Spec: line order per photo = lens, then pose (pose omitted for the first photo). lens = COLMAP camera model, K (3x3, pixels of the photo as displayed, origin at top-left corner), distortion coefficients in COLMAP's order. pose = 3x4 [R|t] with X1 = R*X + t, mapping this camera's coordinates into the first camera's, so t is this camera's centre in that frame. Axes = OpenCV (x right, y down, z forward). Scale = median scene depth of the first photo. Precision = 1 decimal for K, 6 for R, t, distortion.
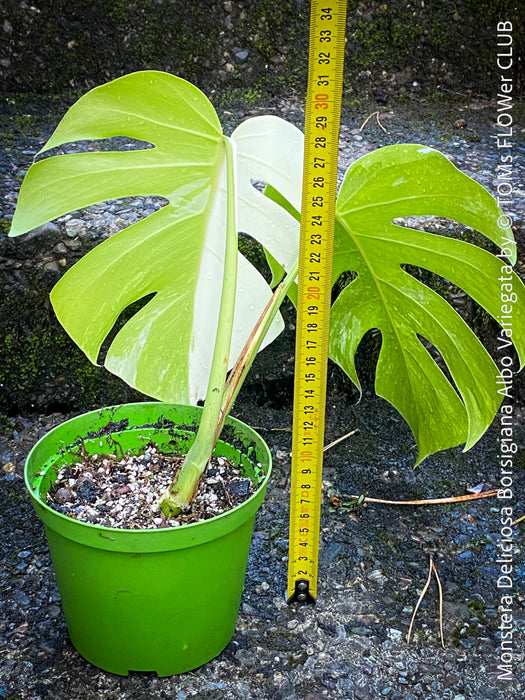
lens RADIAL K [[1171.6, 0, 262.5], [0, 1171.6, 350.0], [0, 0, 1]] dist [0.120735, -0.203678]
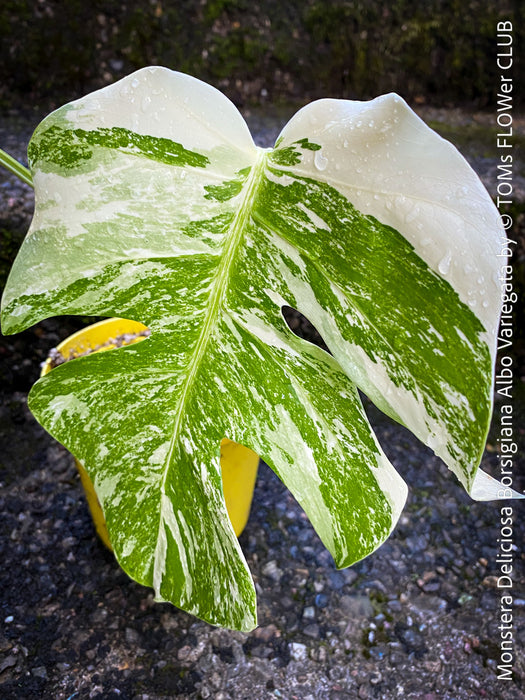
lens RADIAL K [[649.2, 0, 262.5], [0, 649.2, 350.0], [0, 0, 1]] dist [-0.008507, 0.007579]
pose [[0.988098, -0.057226, 0.142783, 0.027221], [0.045391, 0.995363, 0.084810, -0.029141], [-0.146974, -0.077320, 0.986114, 0.527741]]
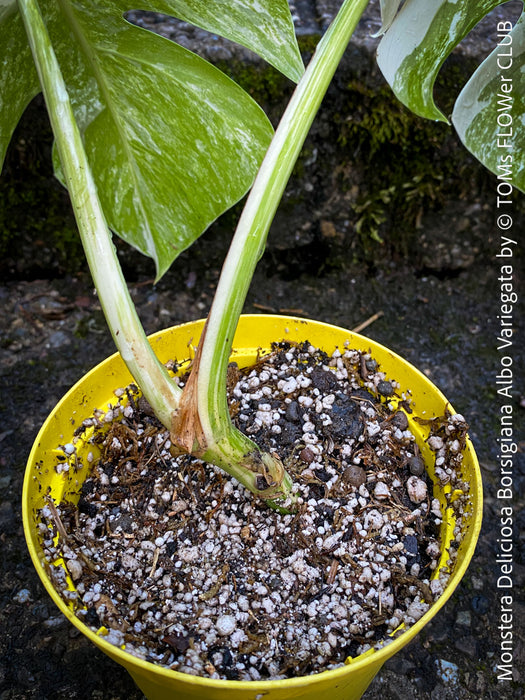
lens RADIAL K [[646.4, 0, 262.5], [0, 646.4, 350.0], [0, 0, 1]] dist [0.060628, -0.142895]
pose [[0.999240, 0.027451, -0.027678, 0.010699], [-0.019597, 0.967510, 0.252072, -0.029037], [0.033699, -0.251338, 0.967312, 0.671583]]
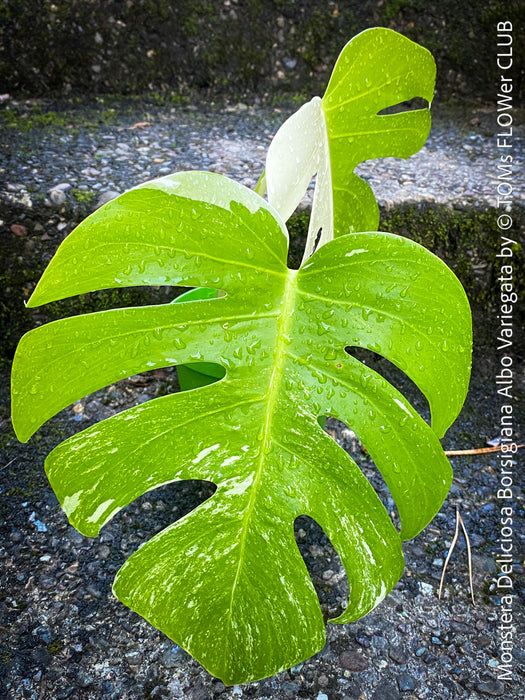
lens RADIAL K [[775.2, 0, 262.0], [0, 775.2, 341.5], [0, 0, 1]] dist [0.087789, -0.244018]
pose [[0.998727, 0.027024, -0.042602, -0.008788], [-0.025137, 0.998705, 0.044226, -0.003310], [0.043742, -0.043099, 0.998113, 0.311212]]
